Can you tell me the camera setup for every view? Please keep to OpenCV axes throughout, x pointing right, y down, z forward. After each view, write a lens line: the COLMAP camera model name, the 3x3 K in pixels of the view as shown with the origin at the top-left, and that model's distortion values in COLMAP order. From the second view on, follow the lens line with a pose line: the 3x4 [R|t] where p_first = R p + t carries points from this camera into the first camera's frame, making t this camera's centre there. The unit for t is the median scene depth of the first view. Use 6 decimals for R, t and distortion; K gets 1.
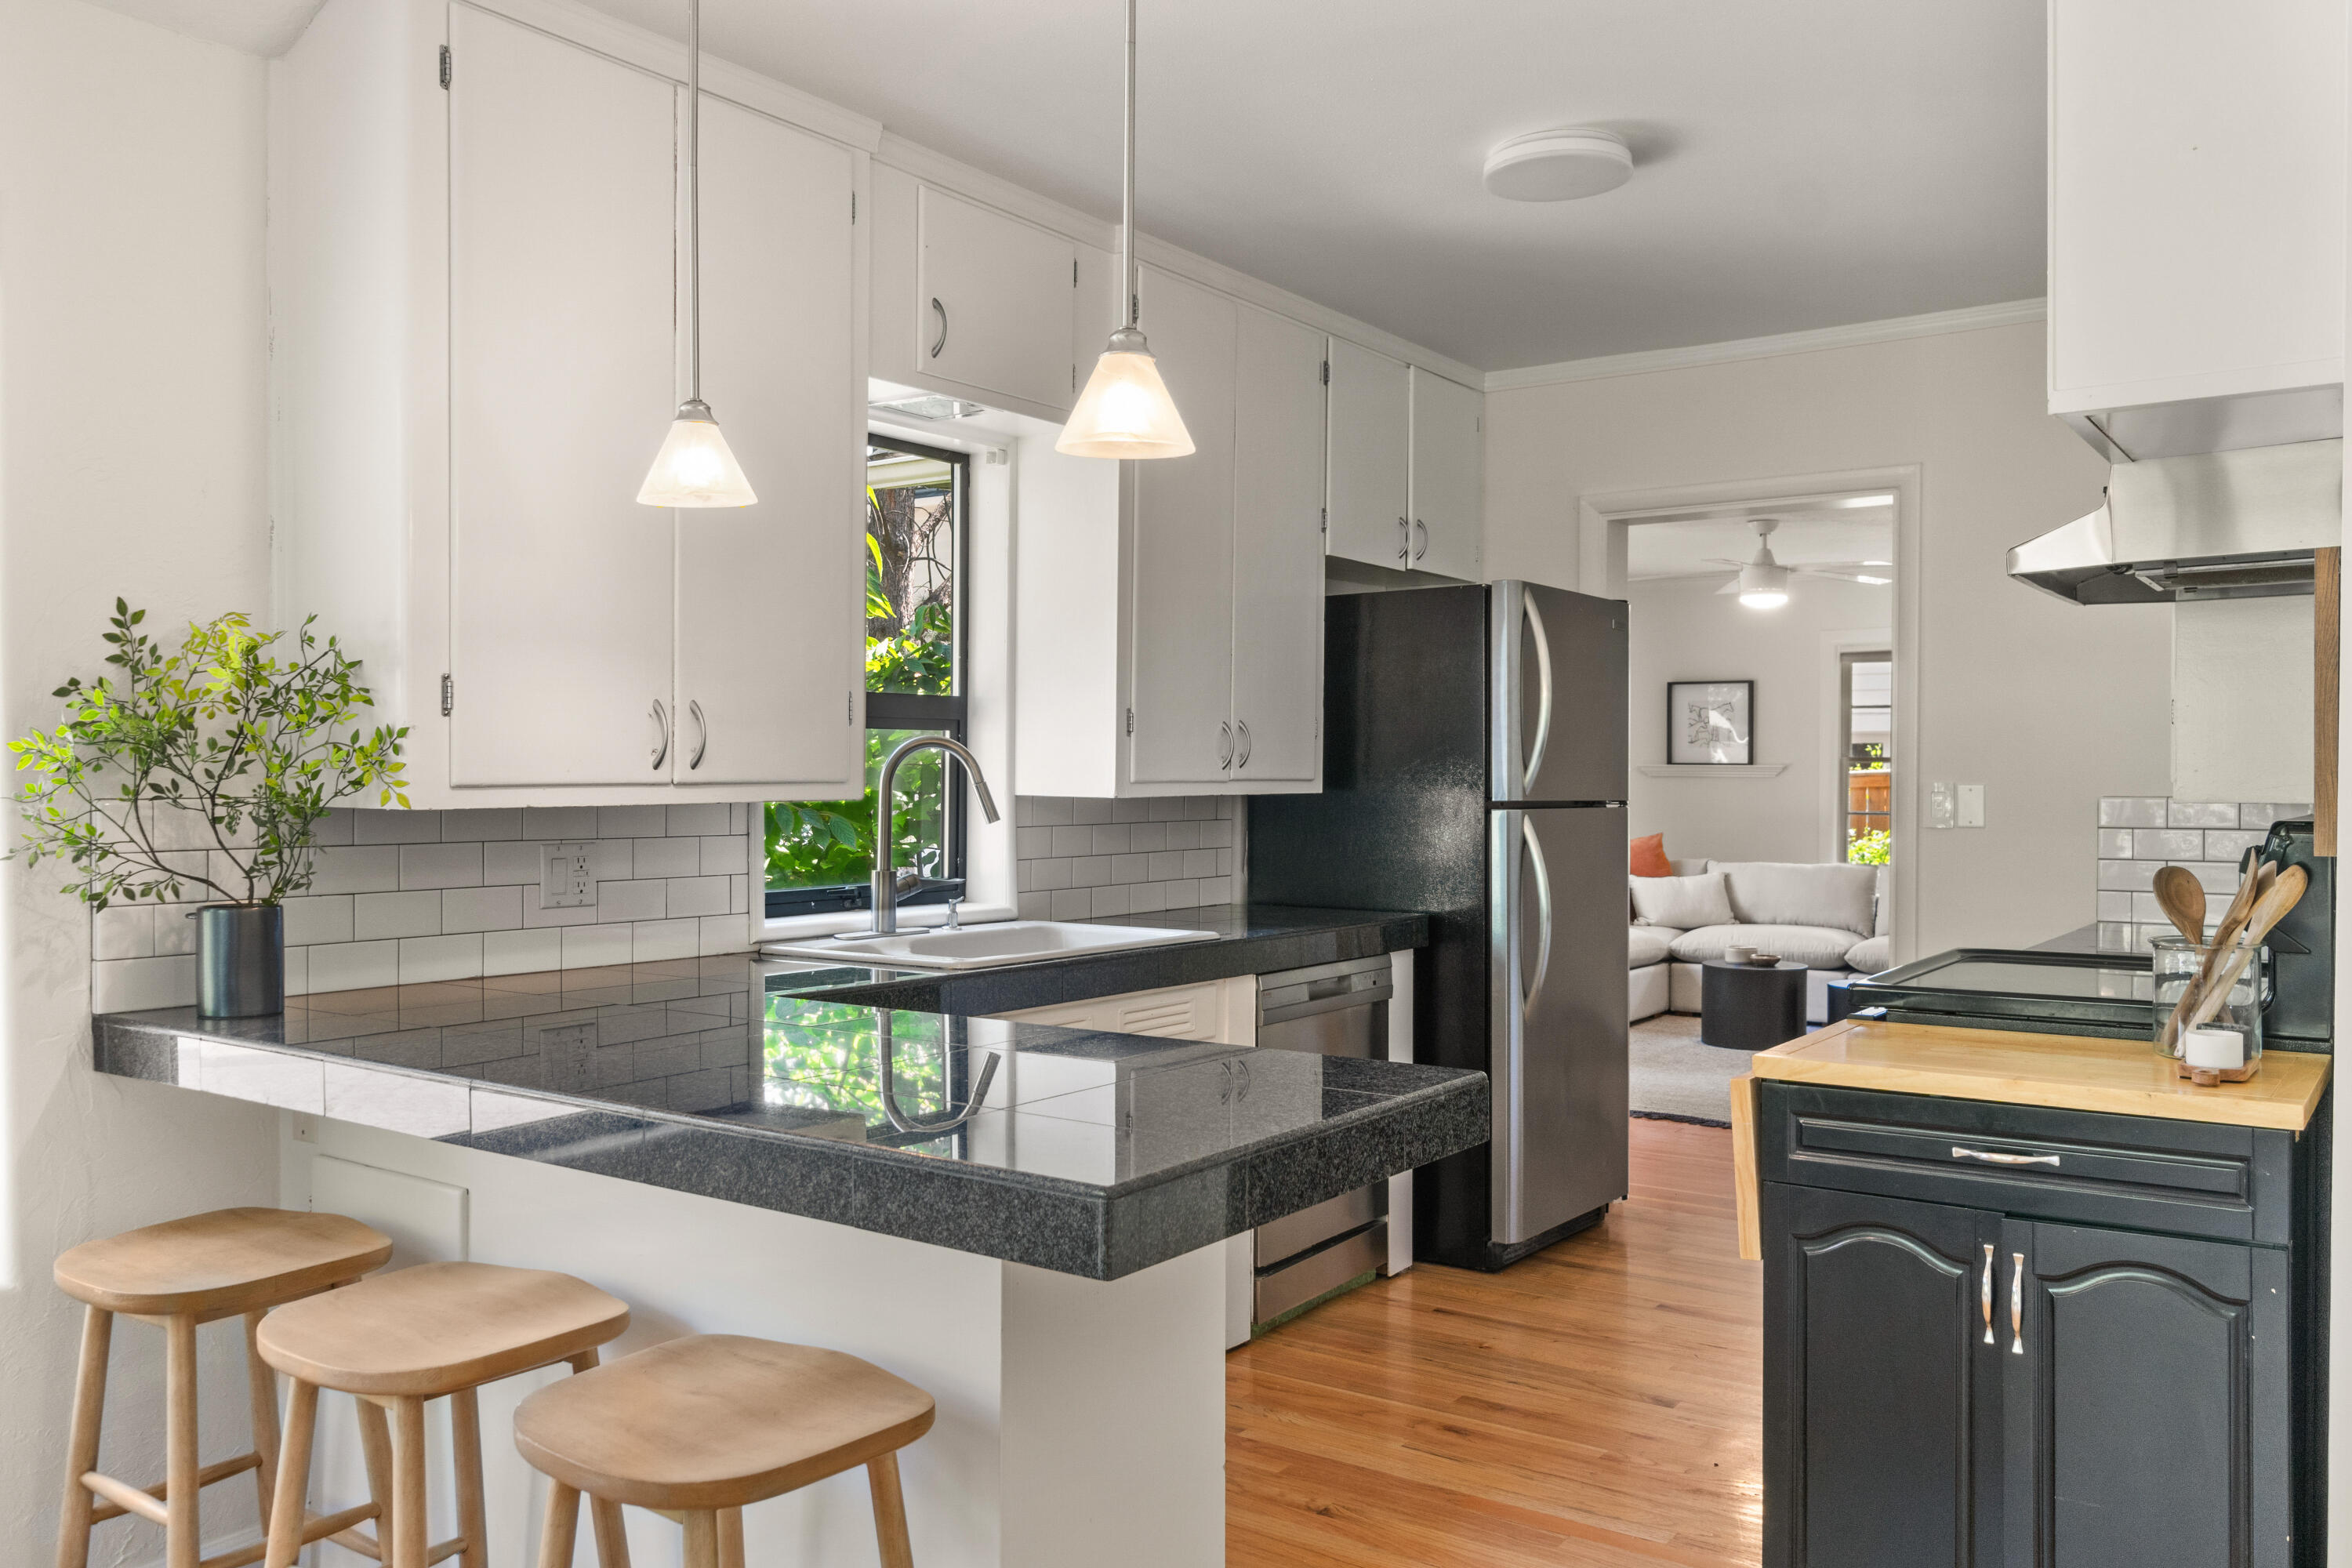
lens RADIAL K [[1827.5, 0, 1178.1], [0, 1827.5, 799.8], [0, 0, 1]] dist [0.003362, -0.000608]
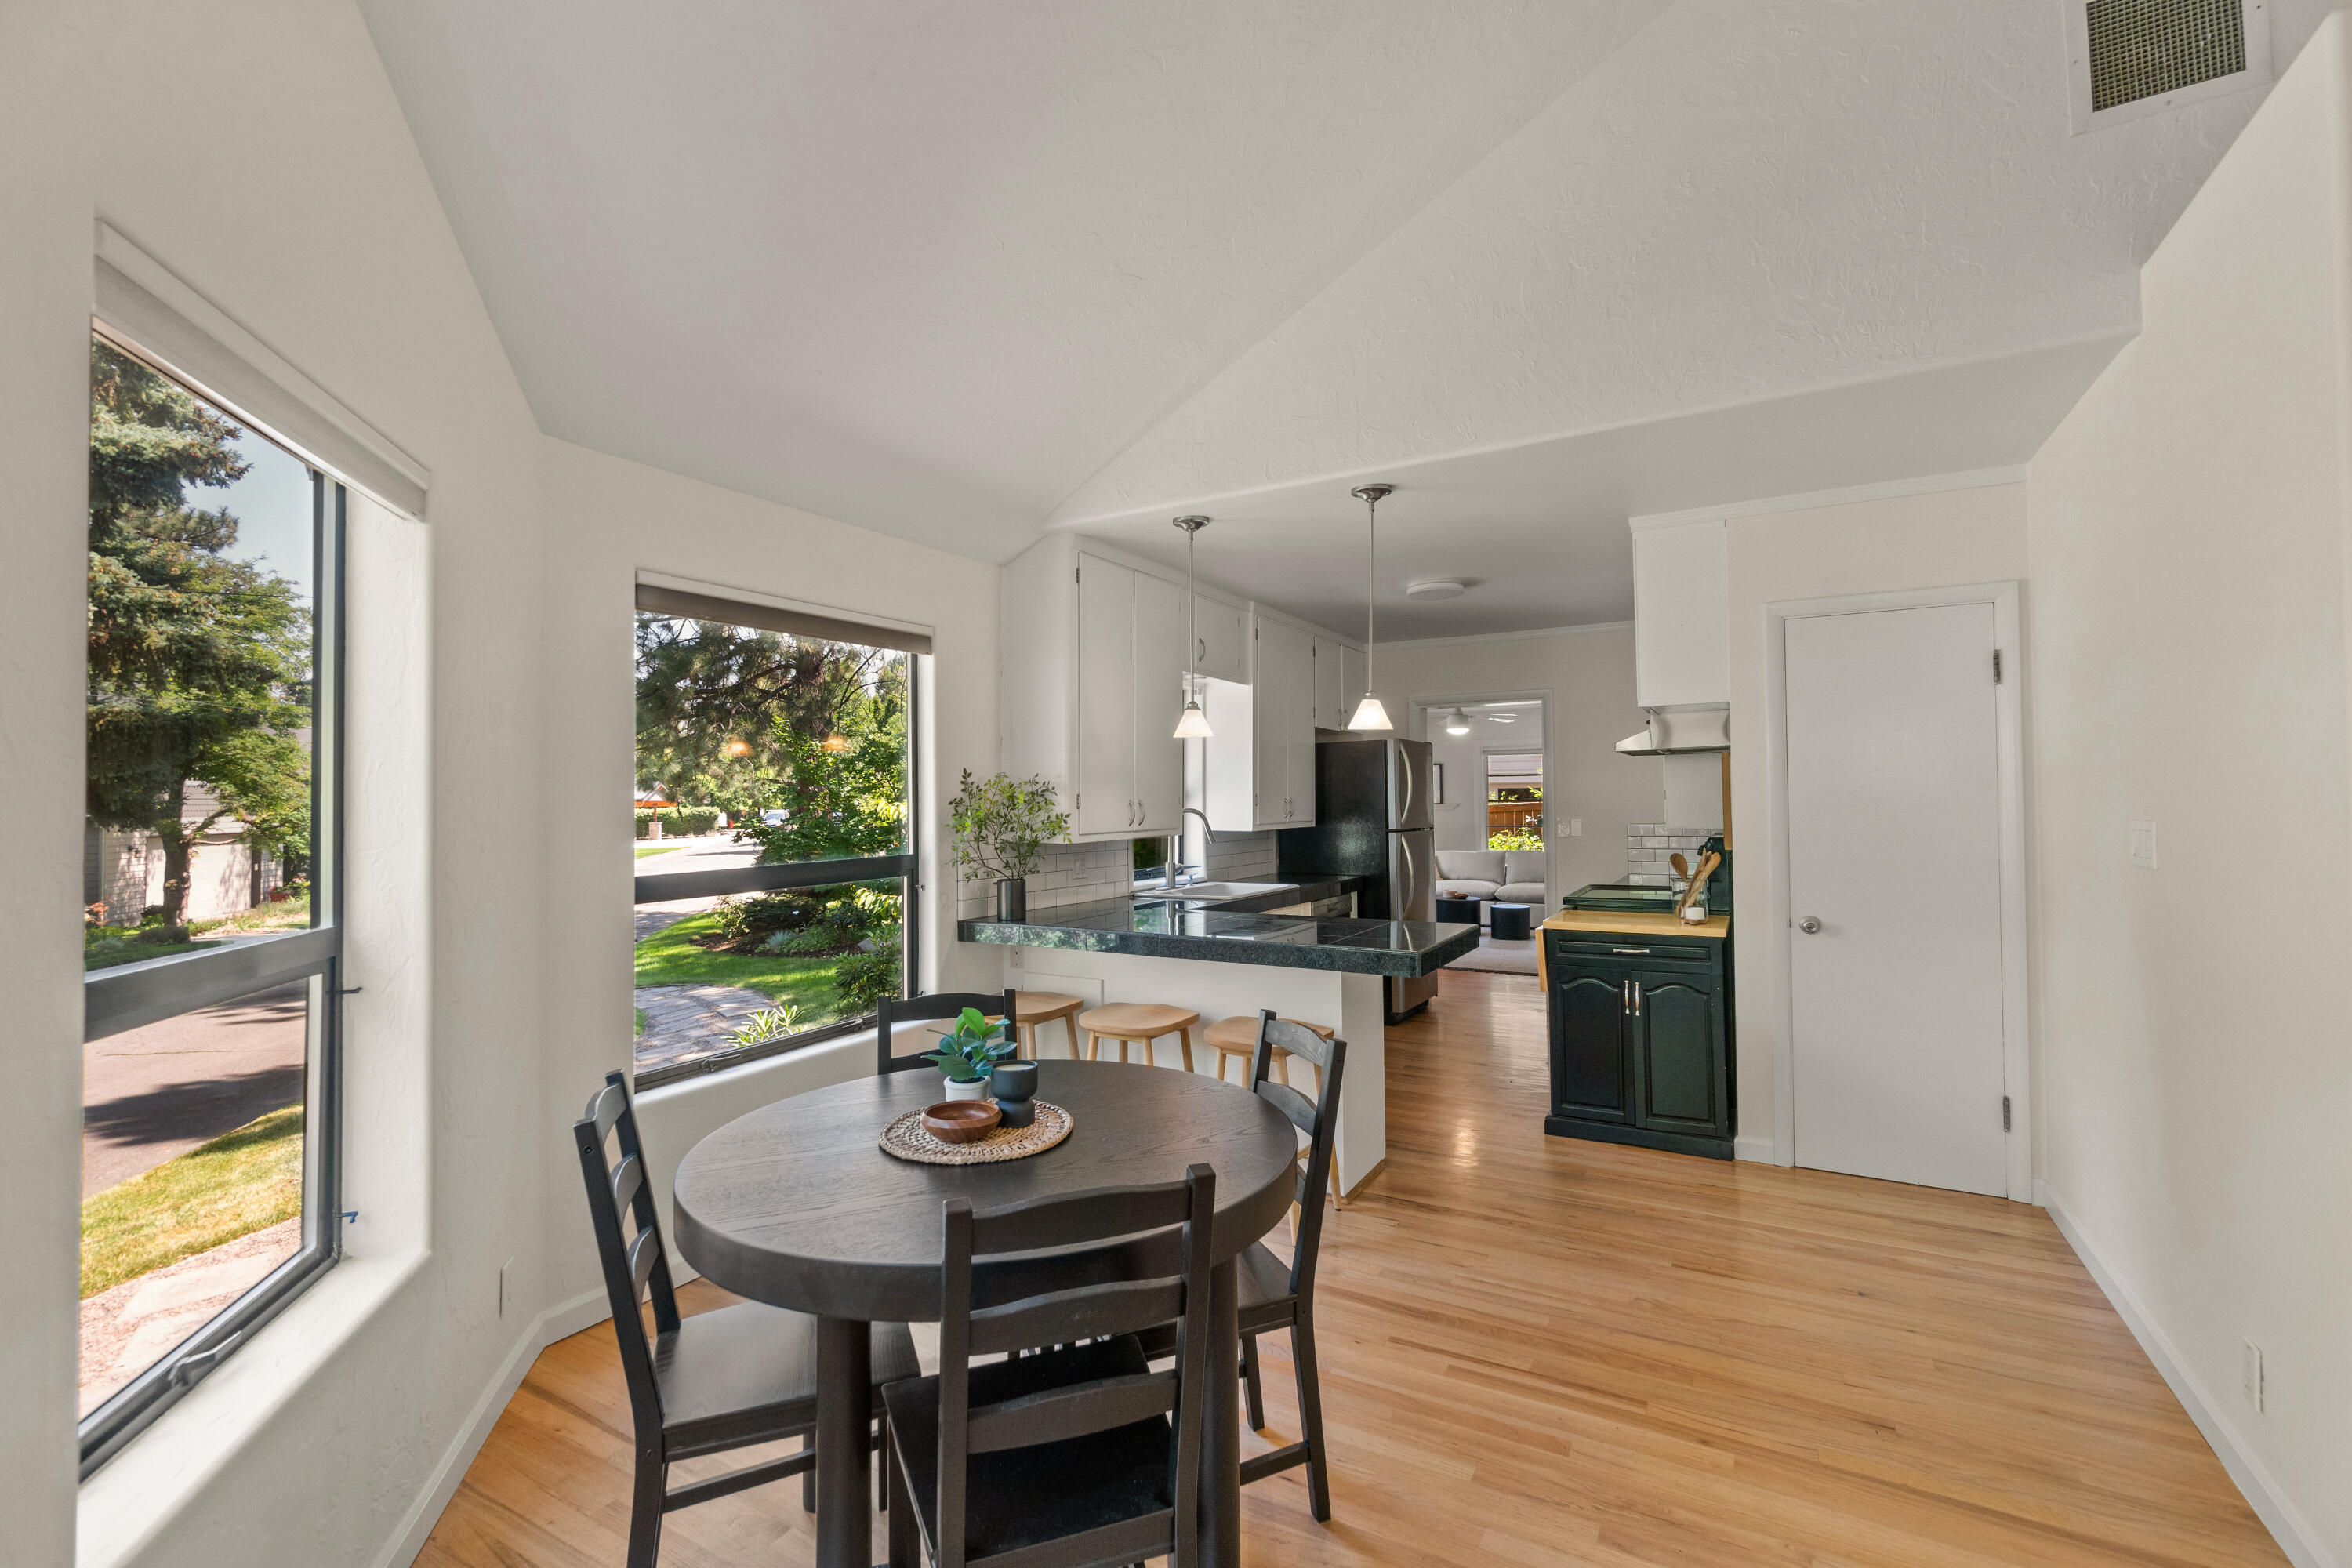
lens RADIAL K [[1024.2, 0, 1173.8], [0, 1024.2, 779.2], [0, 0, 1]] dist [0.000222, -0.000318]
pose [[0.995489, -0.009763, 0.094378, -0.309967], [0.013293, 0.999233, -0.036843, -0.024548], [-0.093946, 0.037931, 0.994854, -0.423301]]
